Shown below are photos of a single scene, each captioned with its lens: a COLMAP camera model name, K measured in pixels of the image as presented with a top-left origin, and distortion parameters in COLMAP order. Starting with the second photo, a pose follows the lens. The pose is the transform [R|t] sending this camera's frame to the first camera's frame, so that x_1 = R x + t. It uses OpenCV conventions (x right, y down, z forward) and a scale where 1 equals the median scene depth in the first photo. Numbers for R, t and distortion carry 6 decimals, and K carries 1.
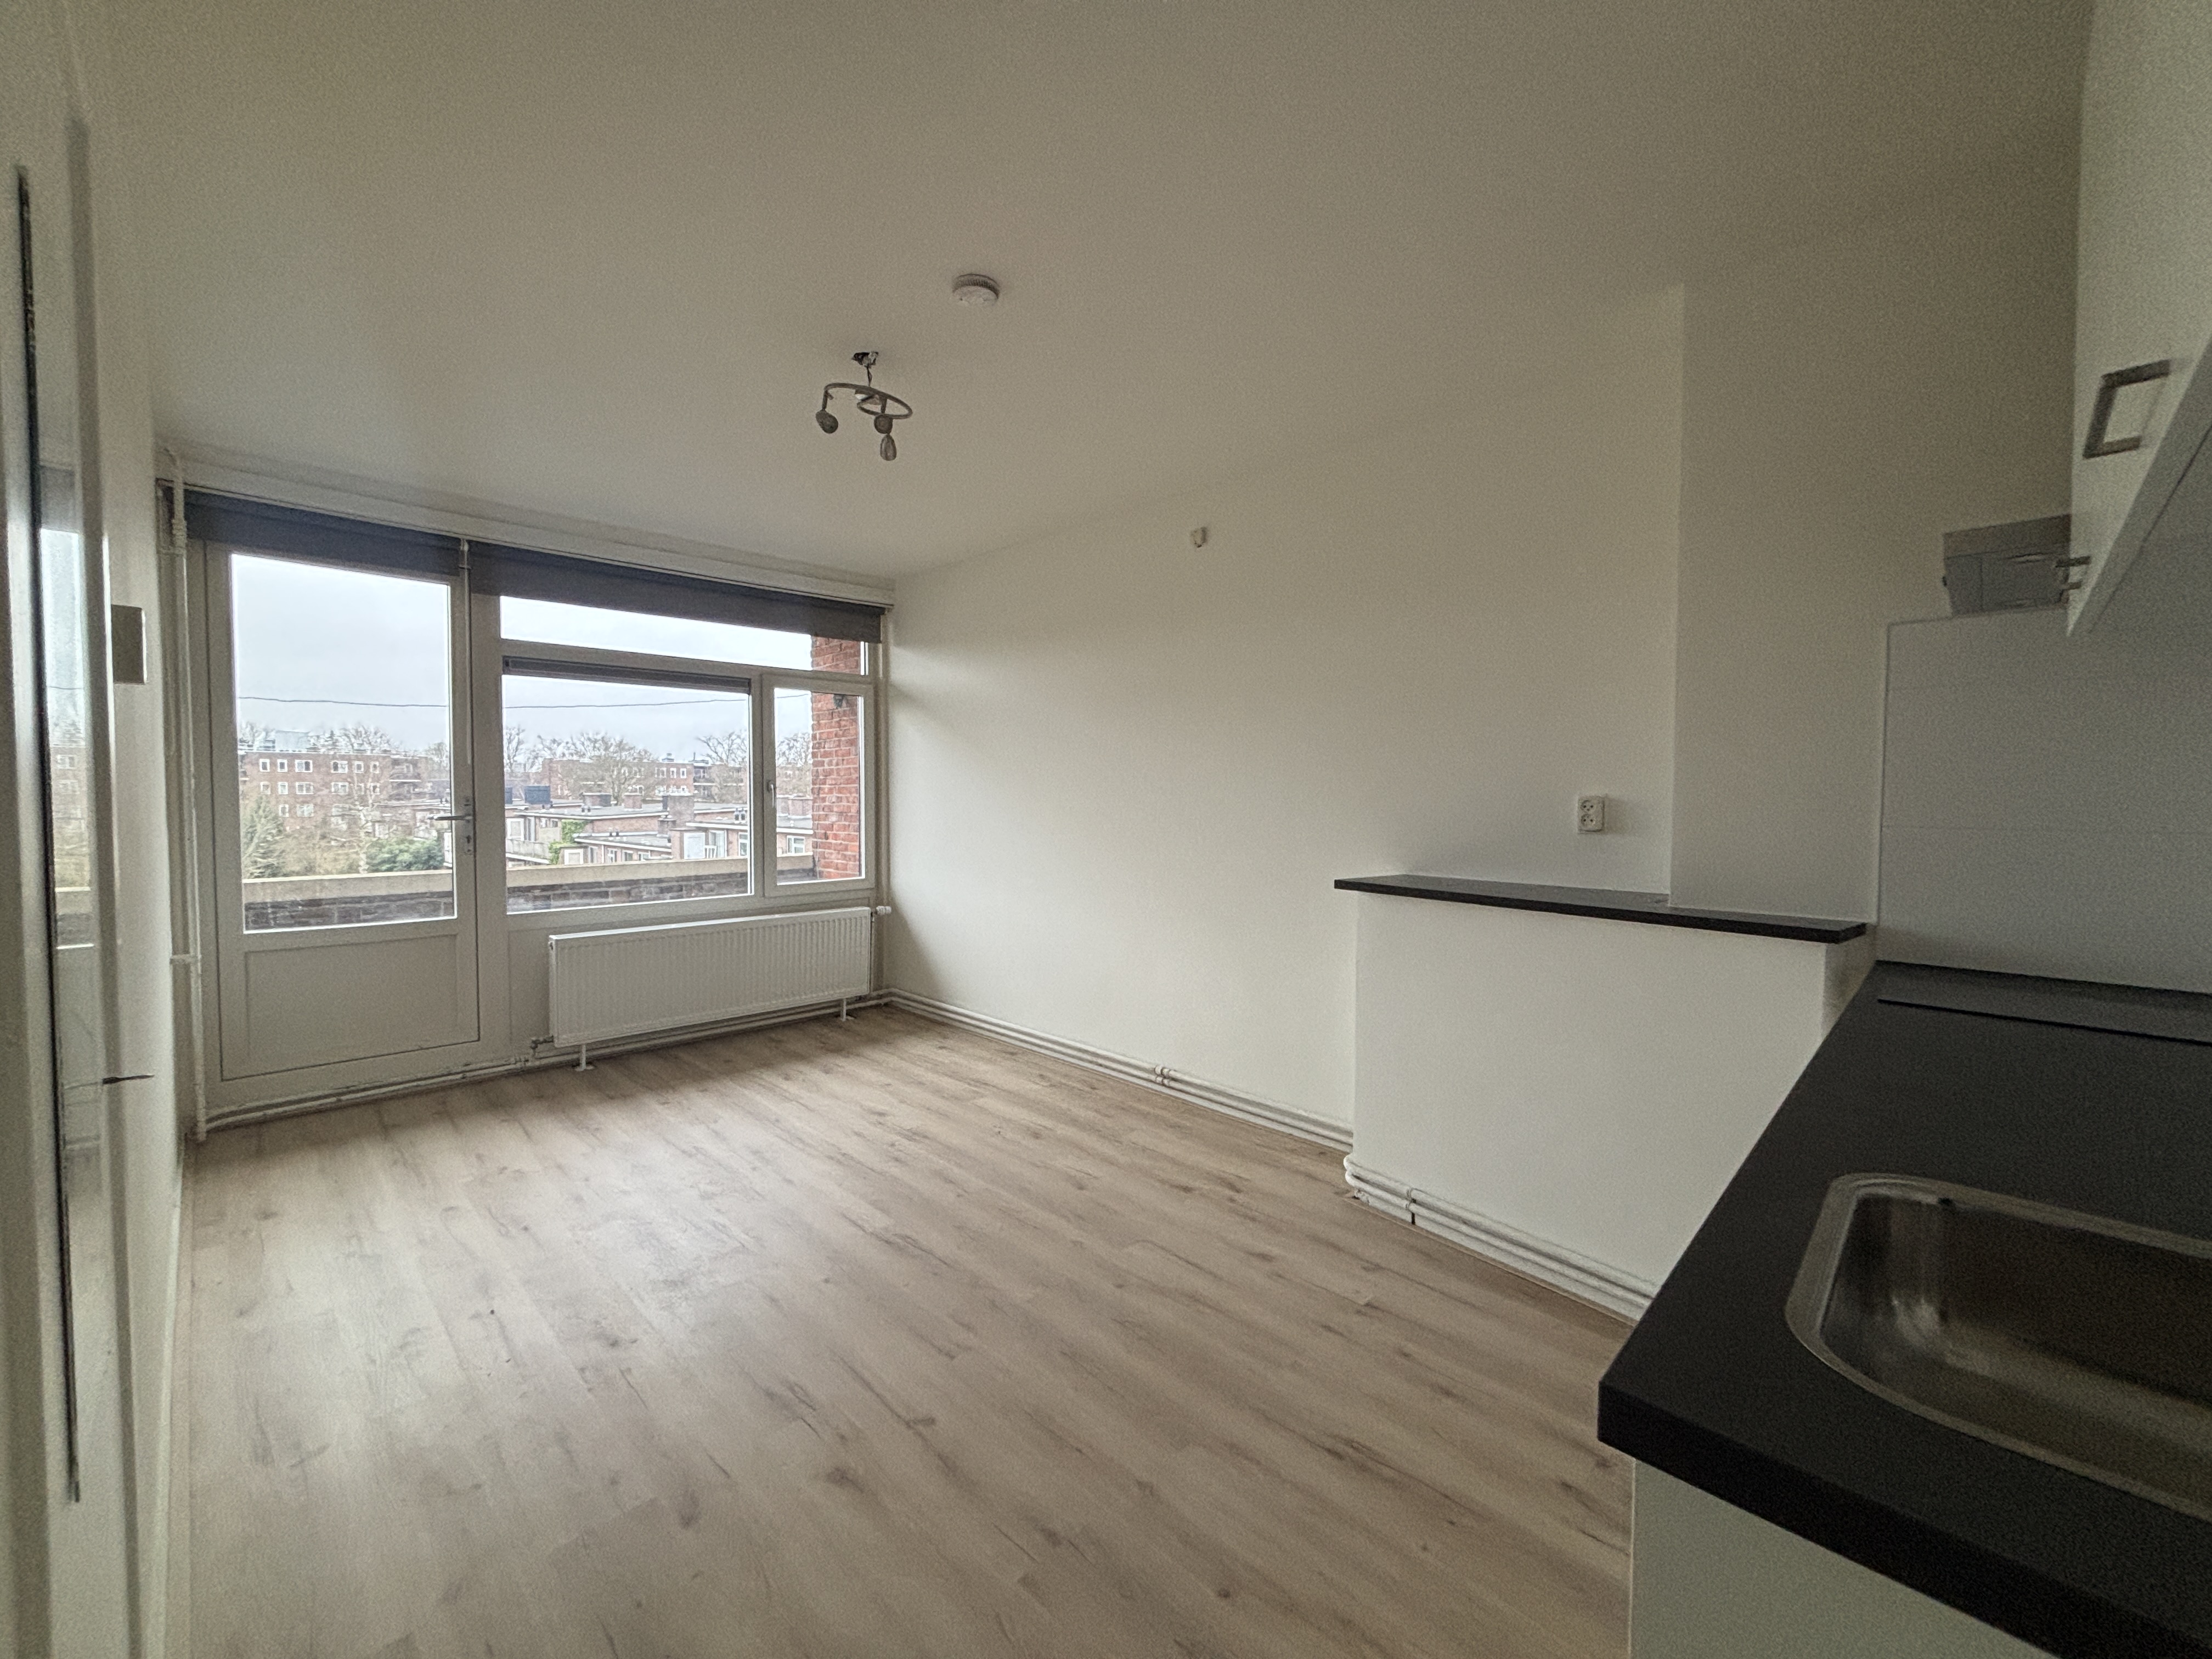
lens RADIAL K [[900.1, 0, 1103.2], [0, 900.1, 821.1], [0, 0, 1]] dist [0.002878, 0.000448]
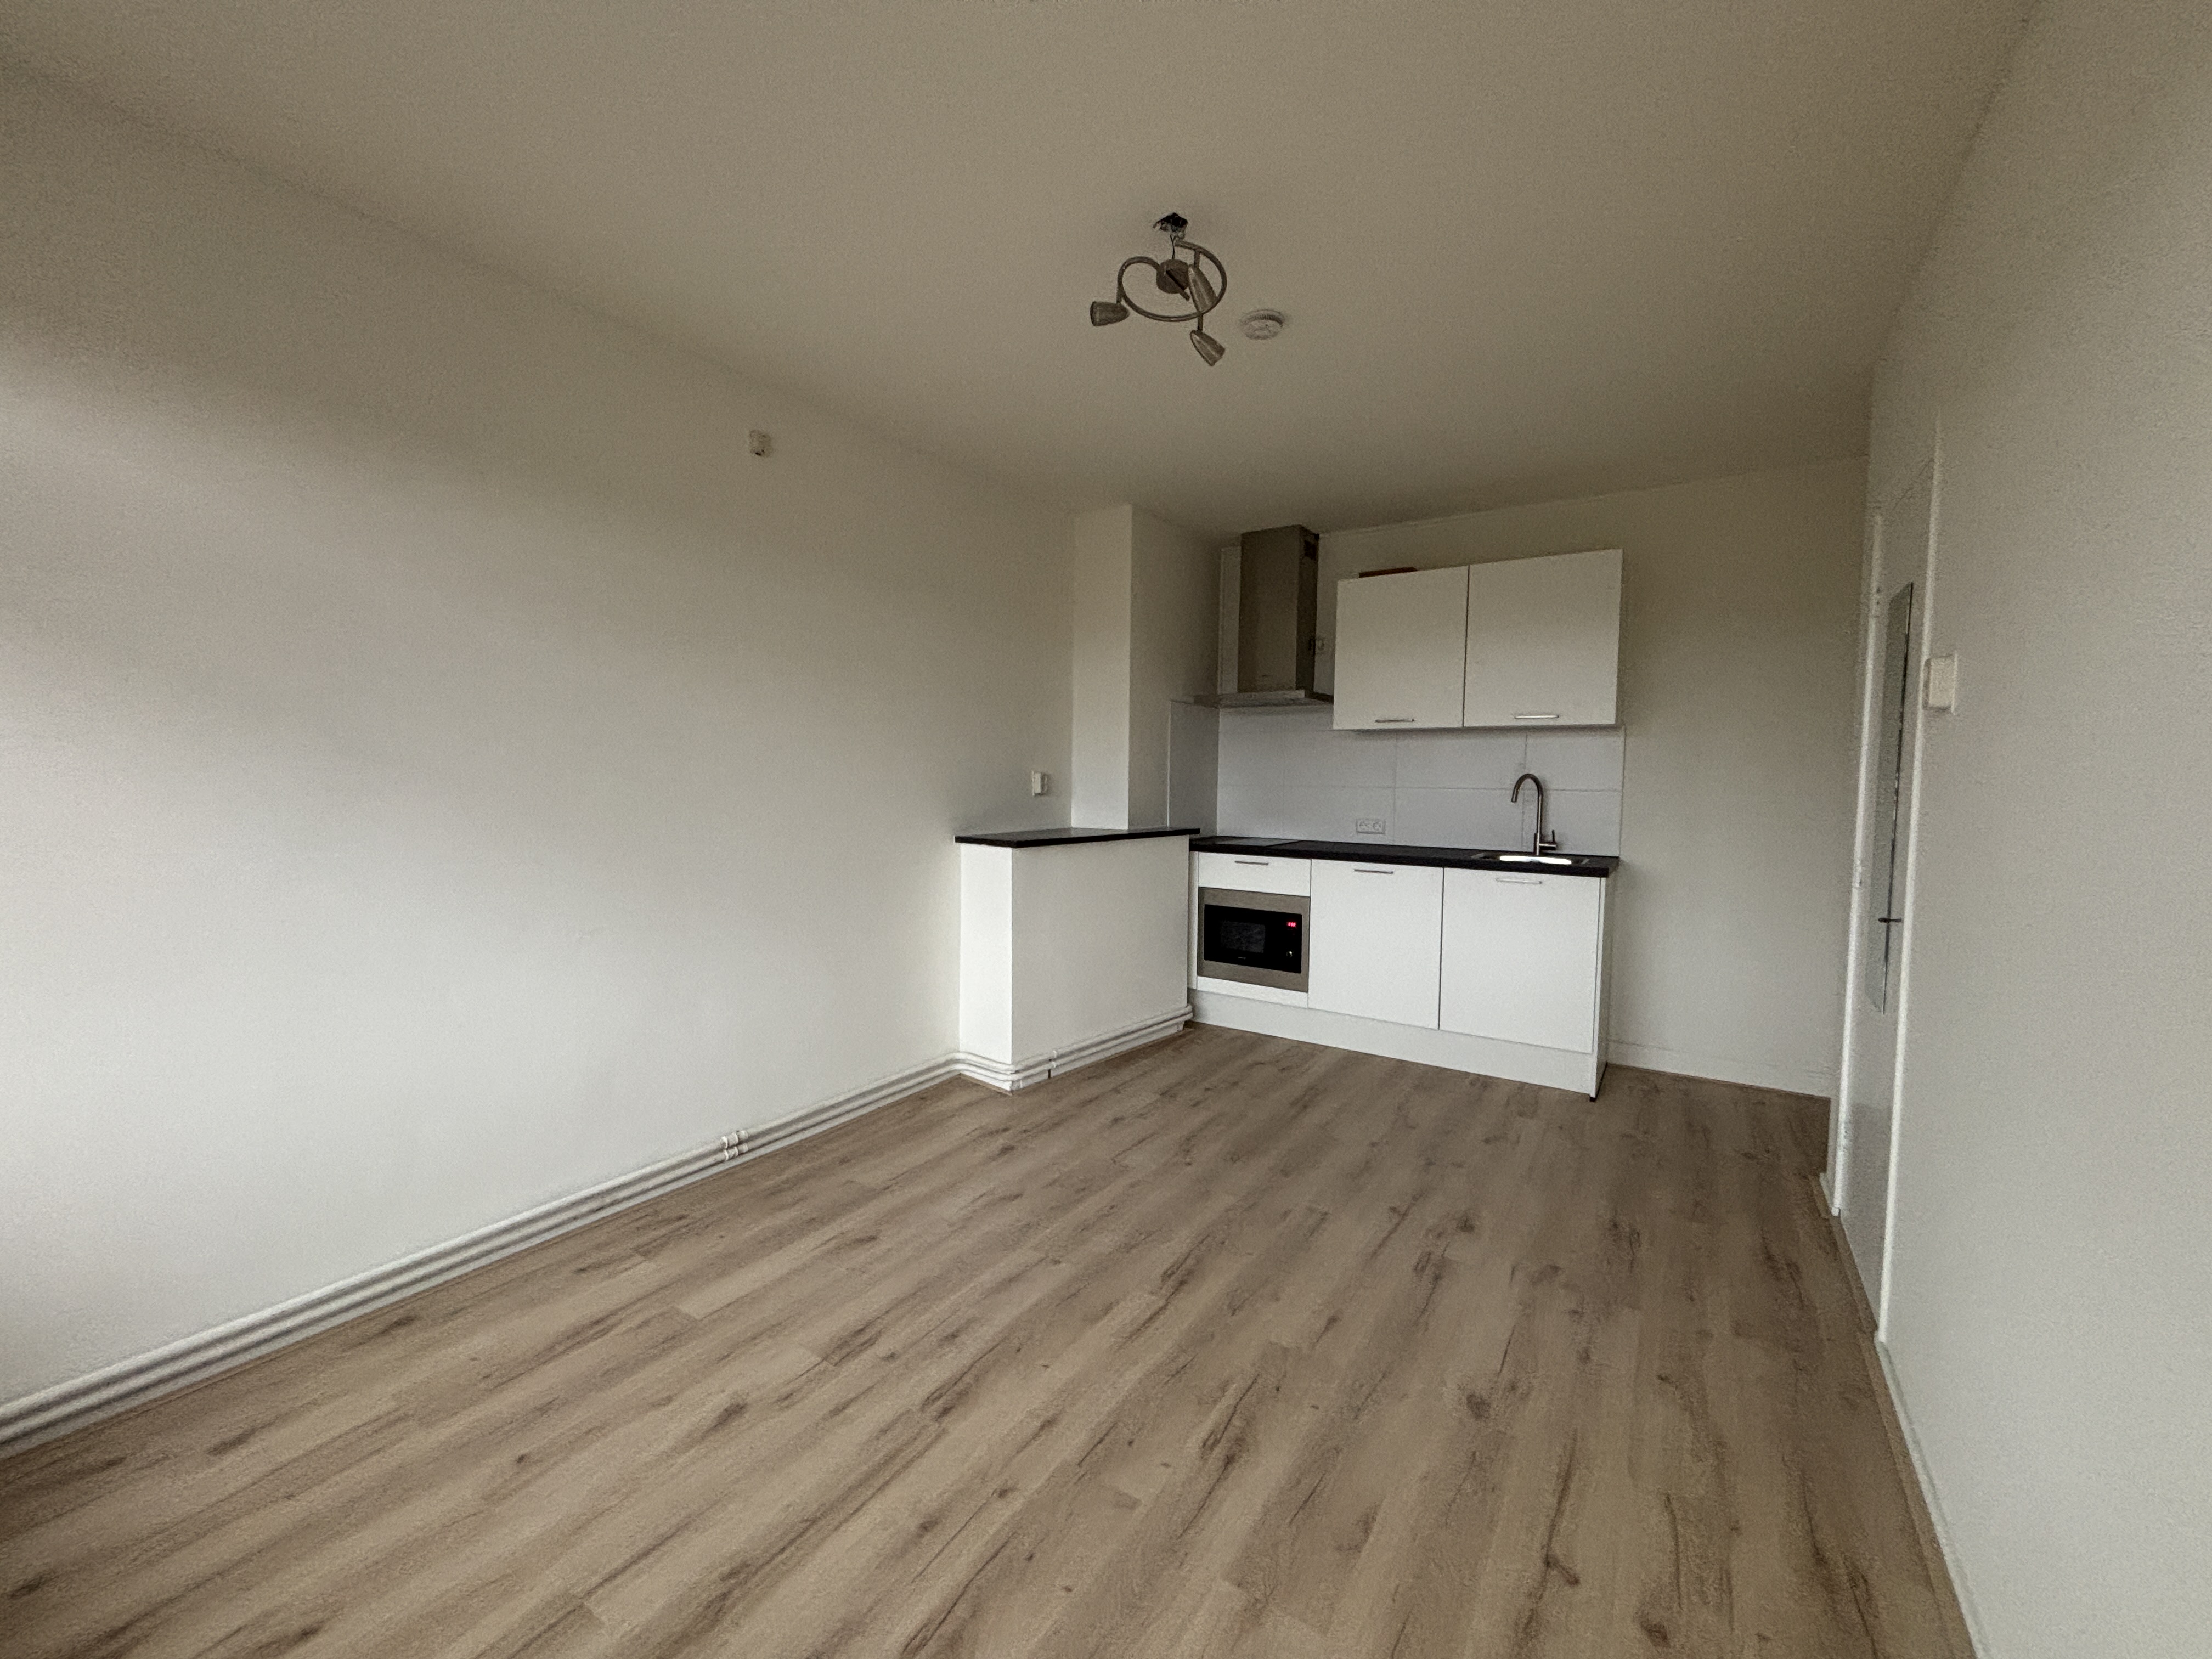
lens RADIAL K [[900.1, 0, 1103.2], [0, 900.1, 821.1], [0, 0, 1]] dist [0.002878, 0.000448]
pose [[-0.195117, -0.063843, 0.978700, -0.894103], [0.027105, 0.997147, 0.070450, -0.040225], [-0.980405, 0.040274, -0.192830, 1.036748]]
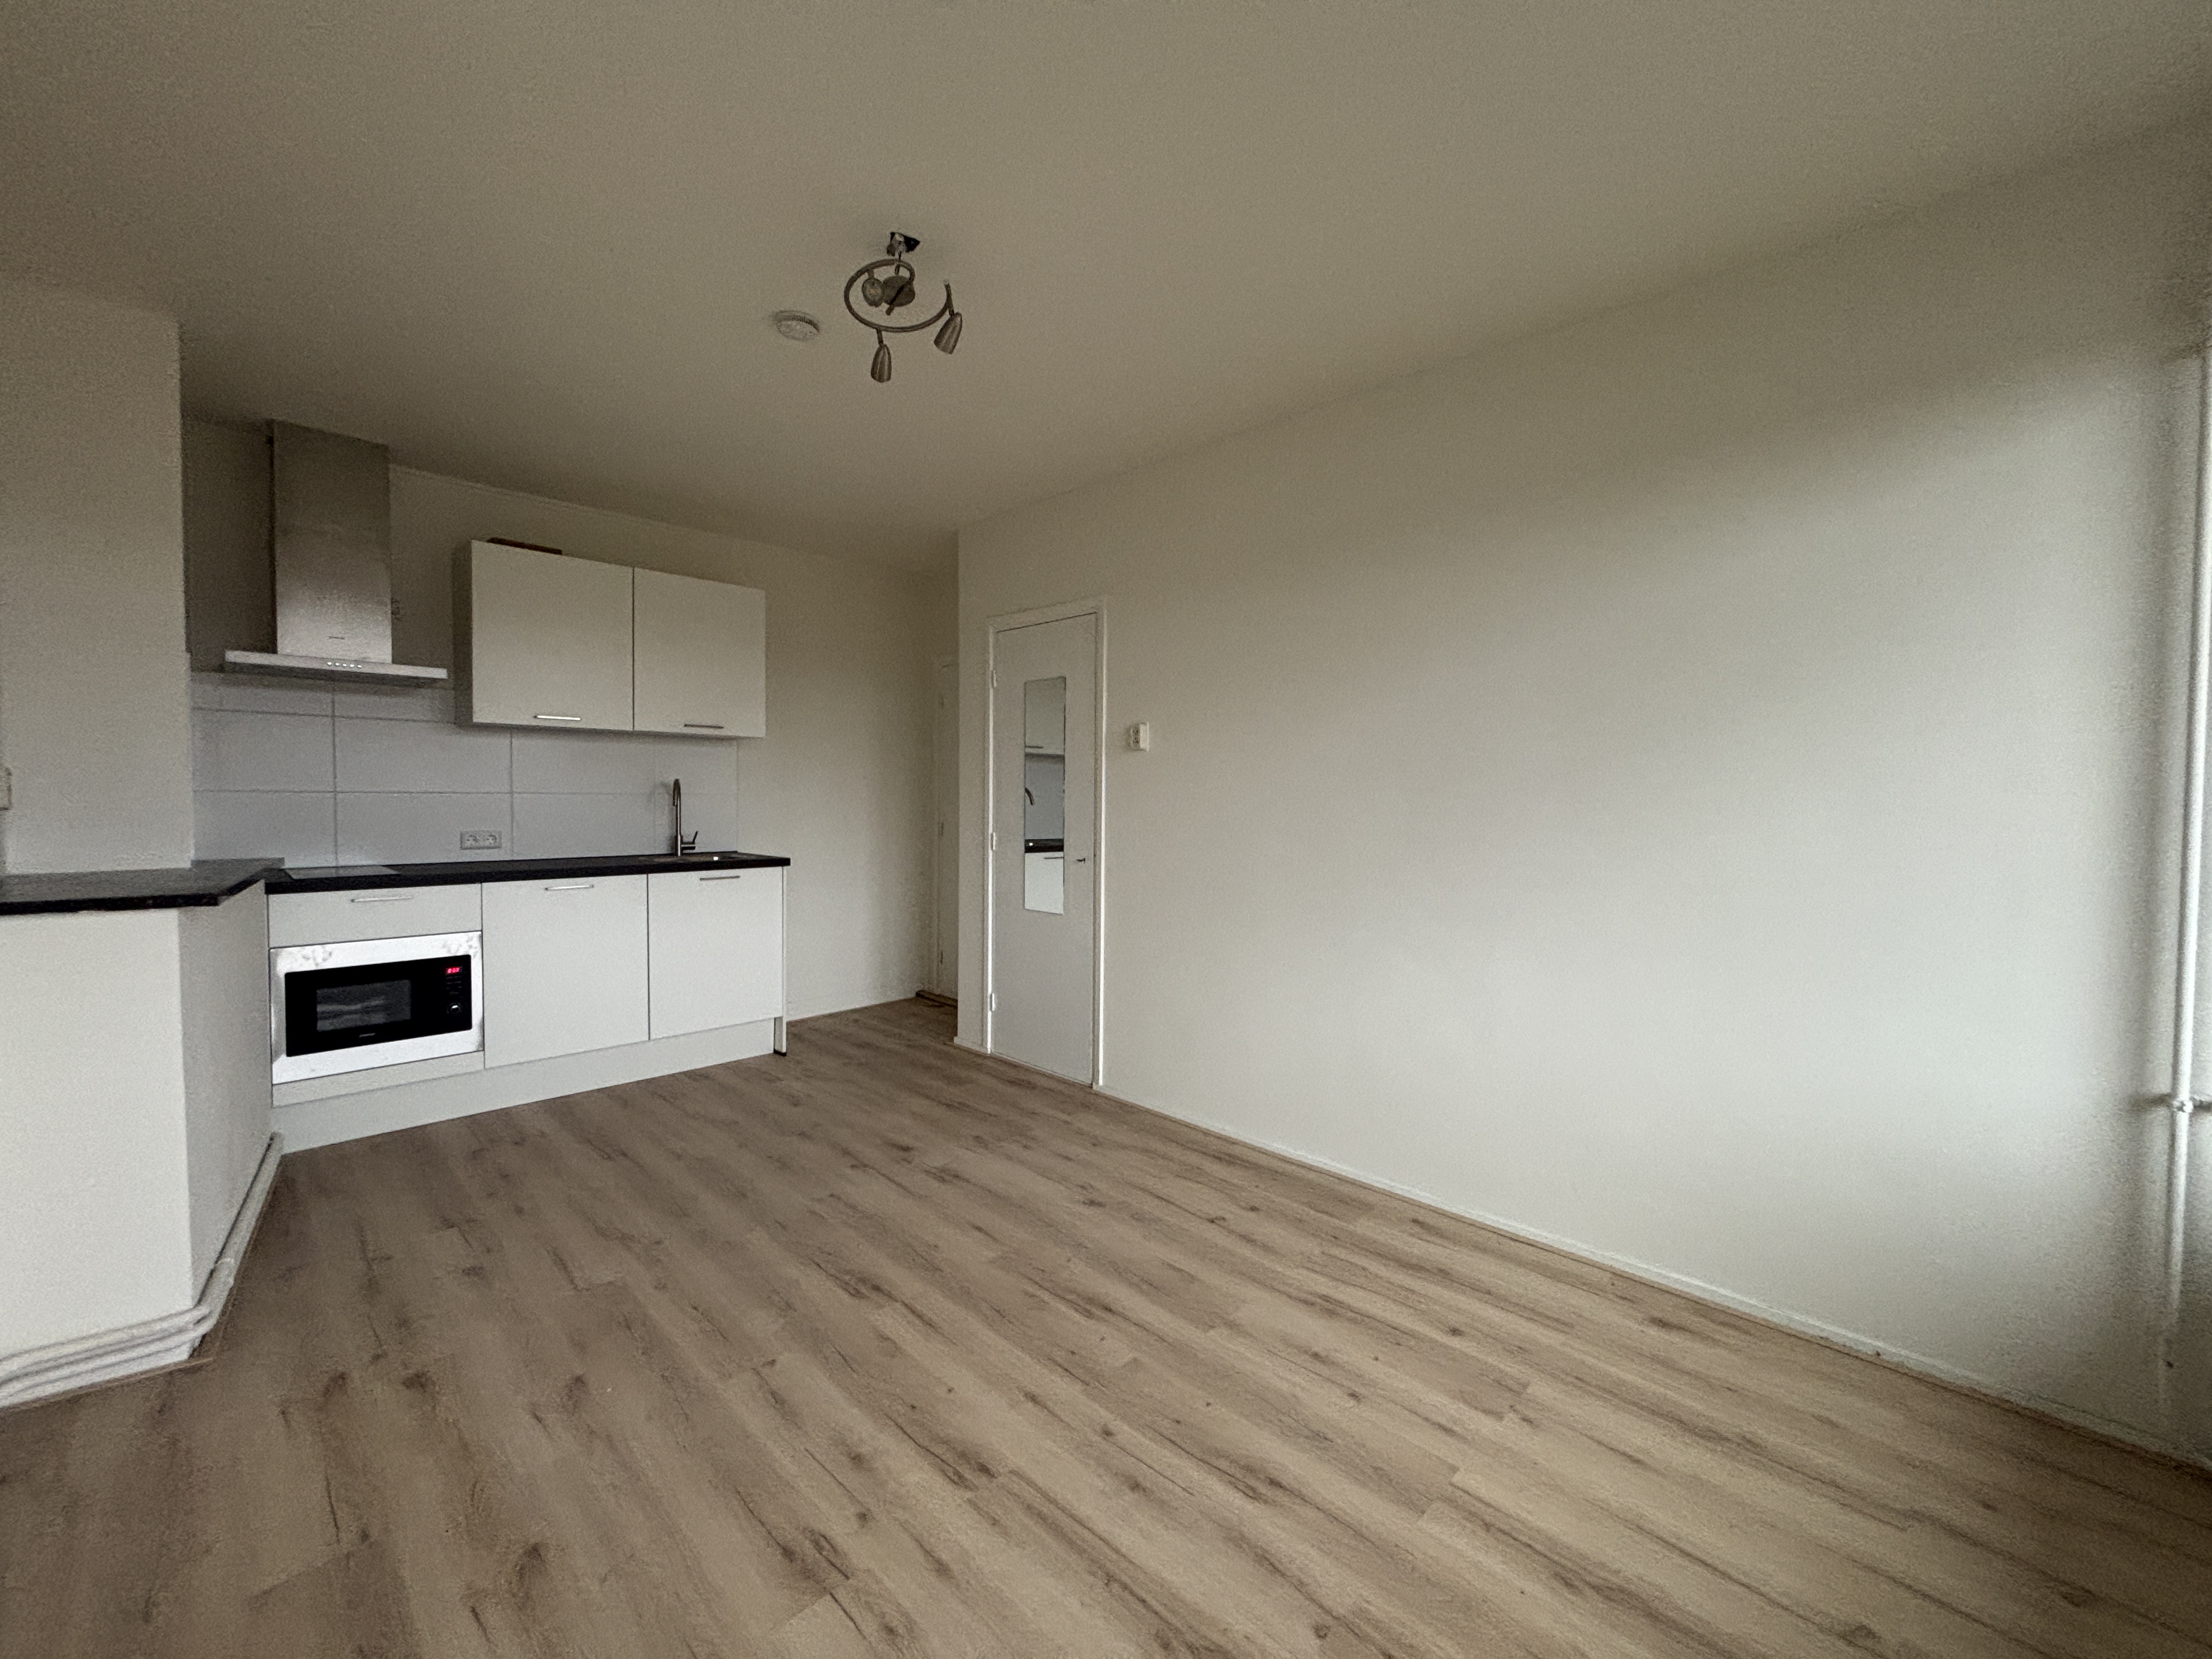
lens RADIAL K [[900.1, 0, 1103.2], [0, 900.1, 821.1], [0, 0, 1]] dist [0.002878, 0.000448]
pose [[-0.999904, -0.013742, 0.001633, -0.382764], [-0.013589, 0.997324, 0.071839, -0.043121], [-0.002616, 0.071810, -0.997415, 1.555583]]
